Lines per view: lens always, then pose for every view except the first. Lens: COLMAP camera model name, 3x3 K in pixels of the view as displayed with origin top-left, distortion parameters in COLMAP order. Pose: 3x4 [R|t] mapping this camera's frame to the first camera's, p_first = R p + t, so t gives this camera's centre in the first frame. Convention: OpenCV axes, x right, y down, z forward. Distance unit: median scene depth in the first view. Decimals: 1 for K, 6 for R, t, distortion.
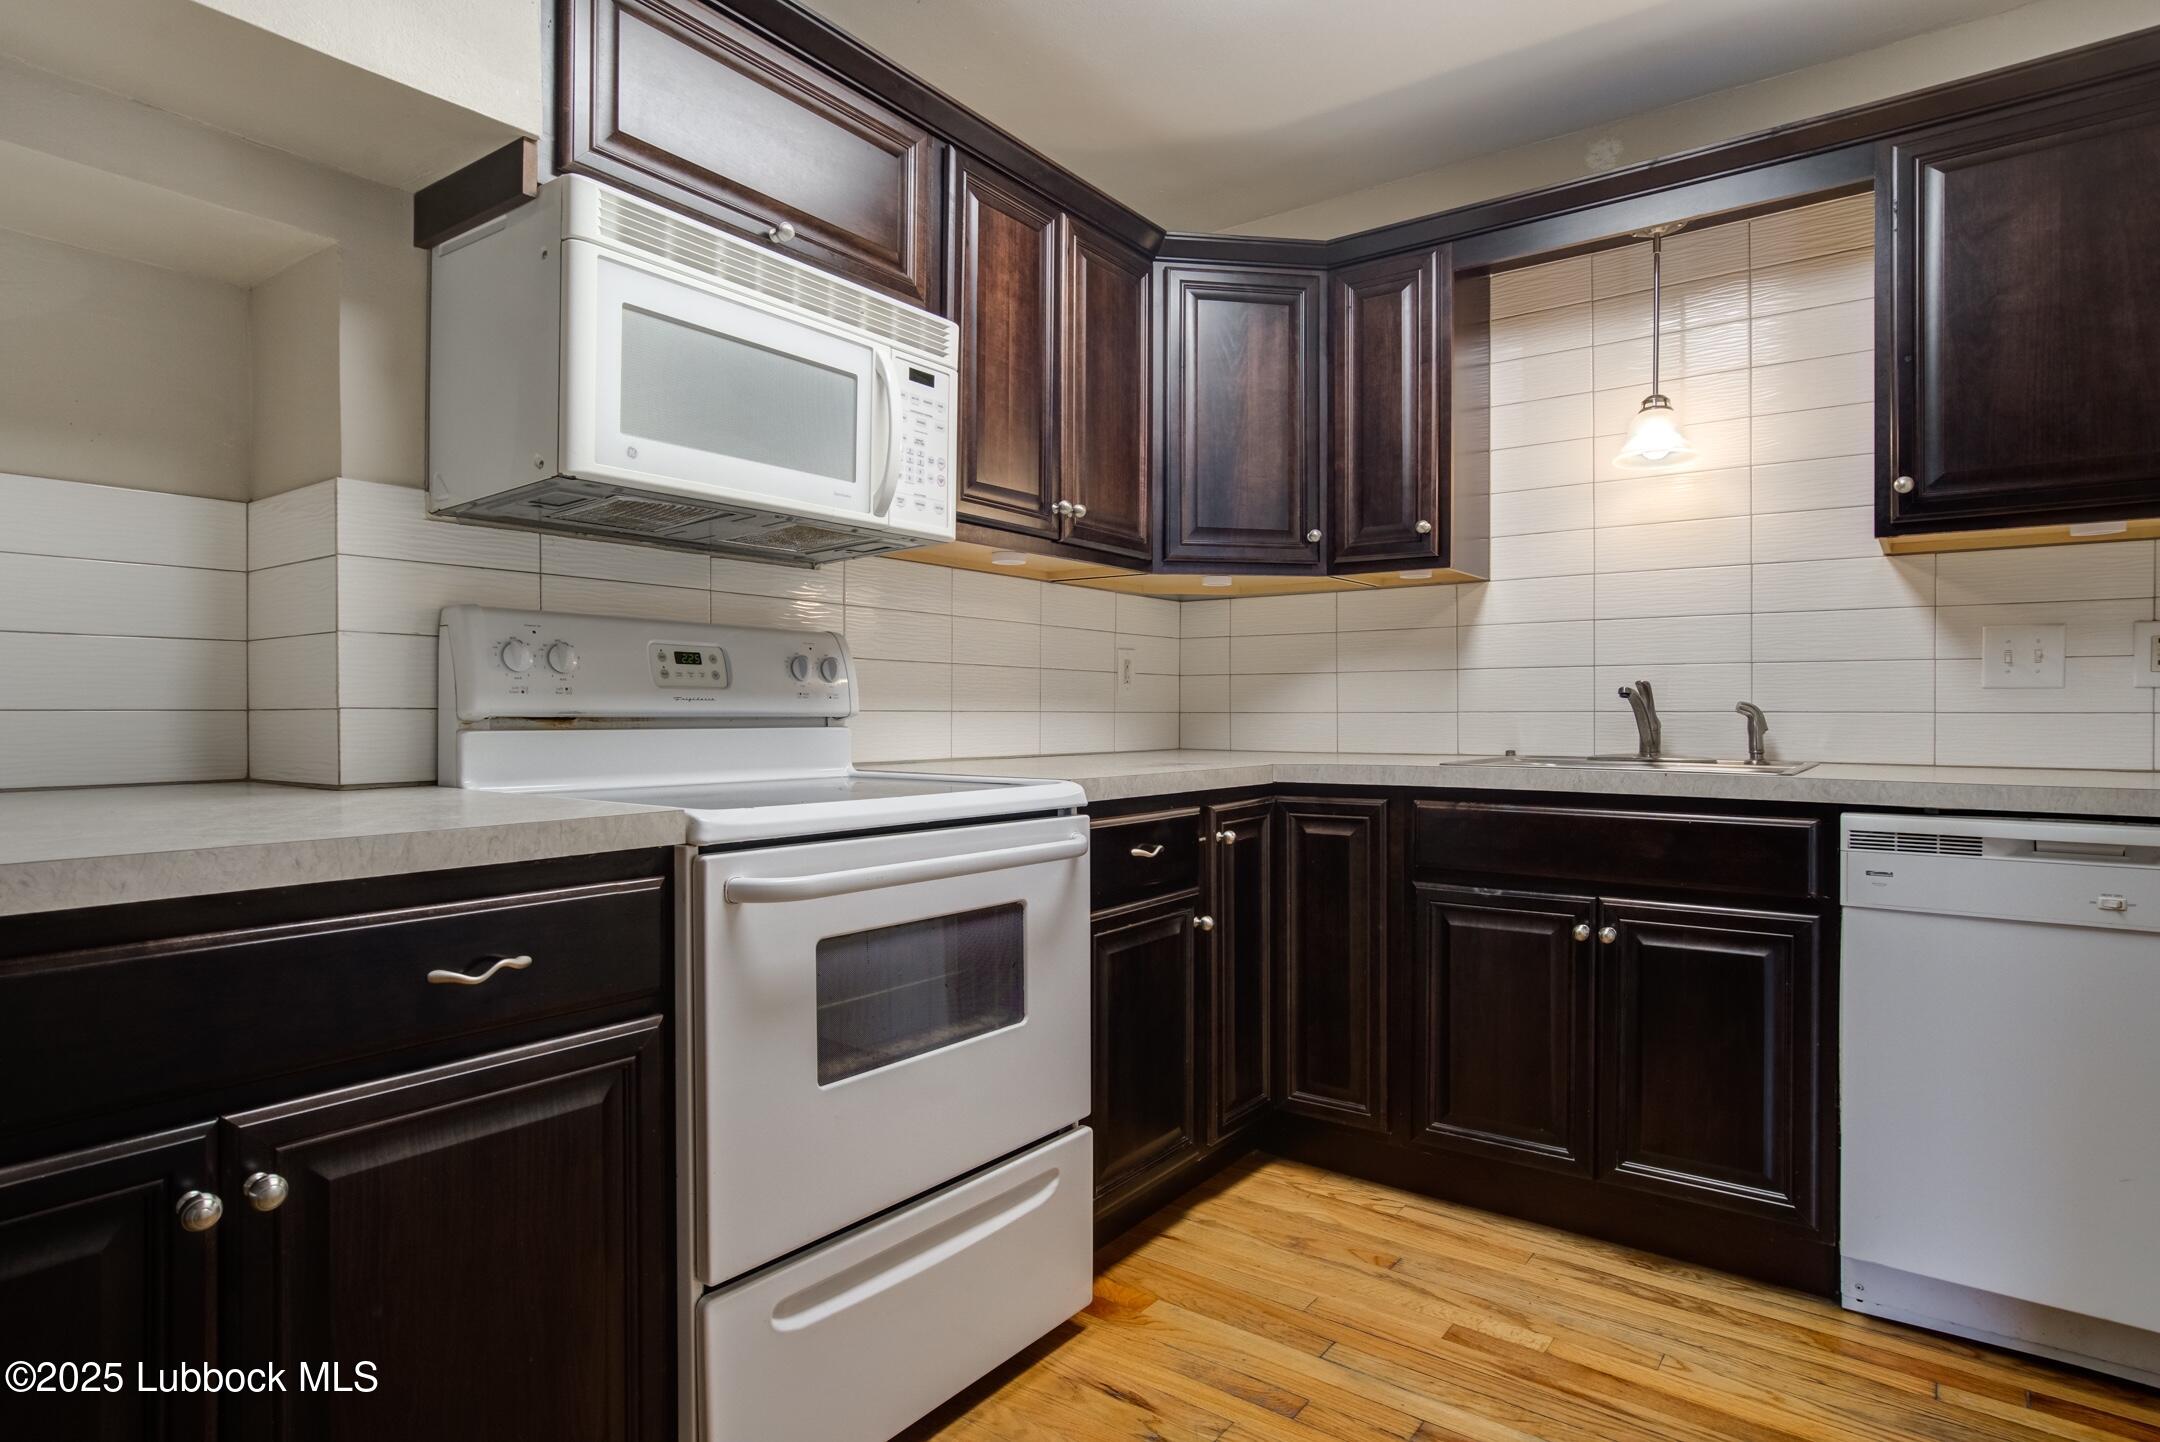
lens RADIAL K [[1195.9, 0, 1088.9], [0, 1195.9, 713.5], [0, 0, 1]] dist [-0.000947, 0.000813]
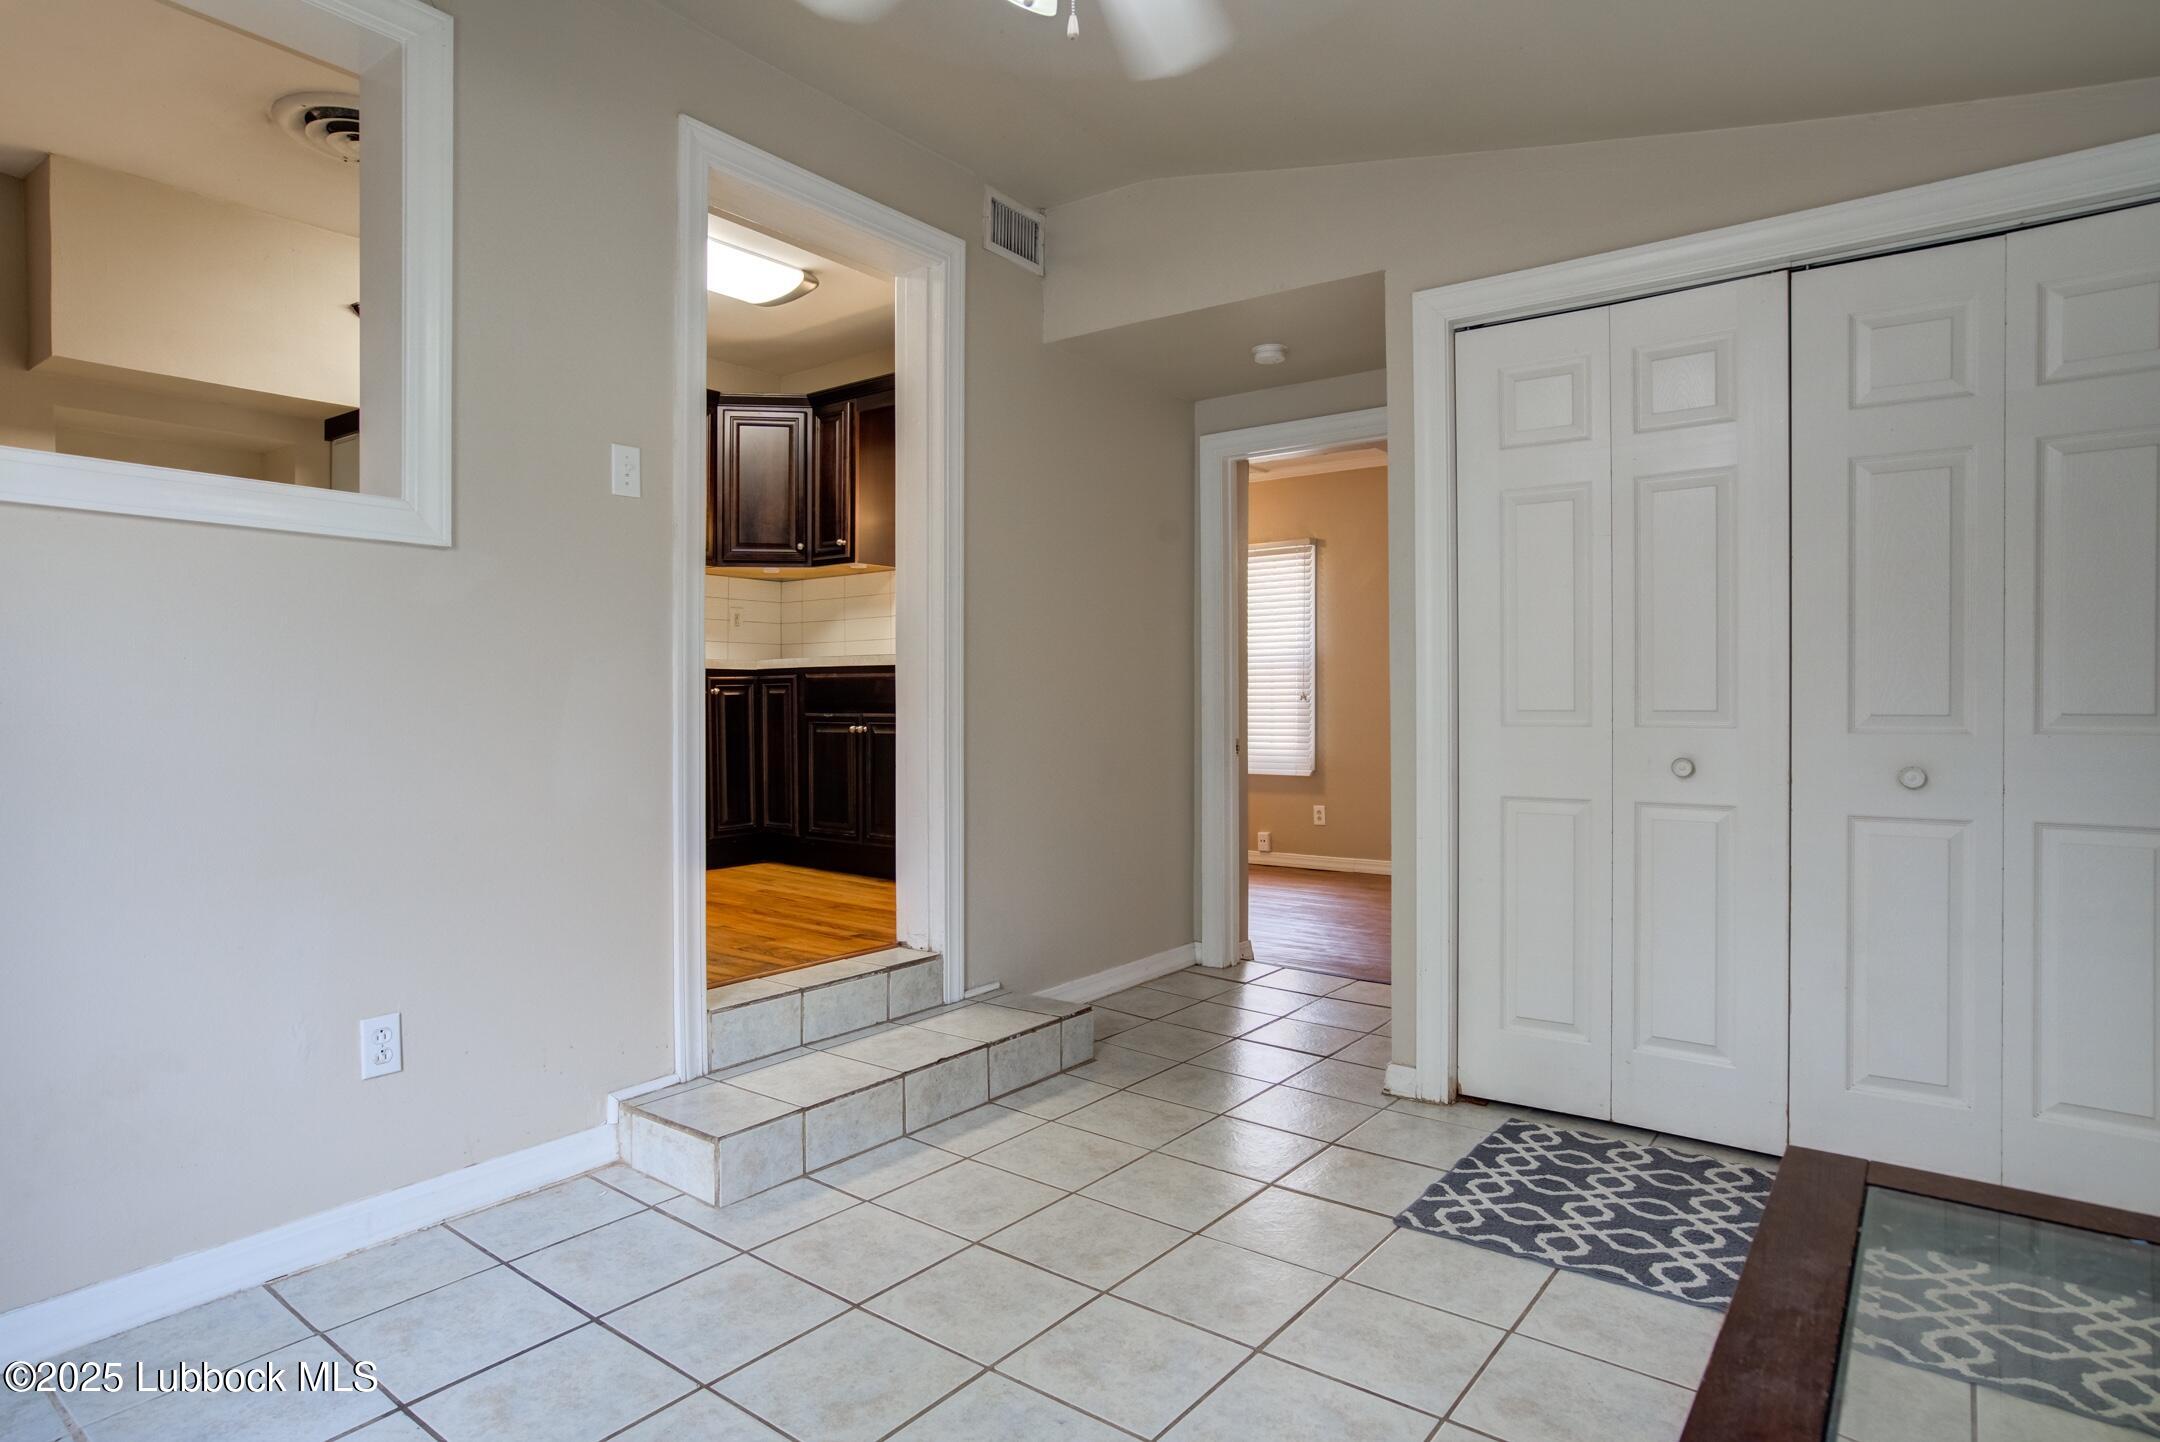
lens RADIAL K [[1195.9, 0, 1067.4], [0, 1195.9, 709.9], [0, 0, 1]] dist [-0.000947, 0.000813]
pose [[0.998954, 0.000814, -0.045724, 0.784040], [-0.000645, 0.999993, 0.003710, 0.120598], [0.045726, -0.003677, 0.998947, -1.019399]]
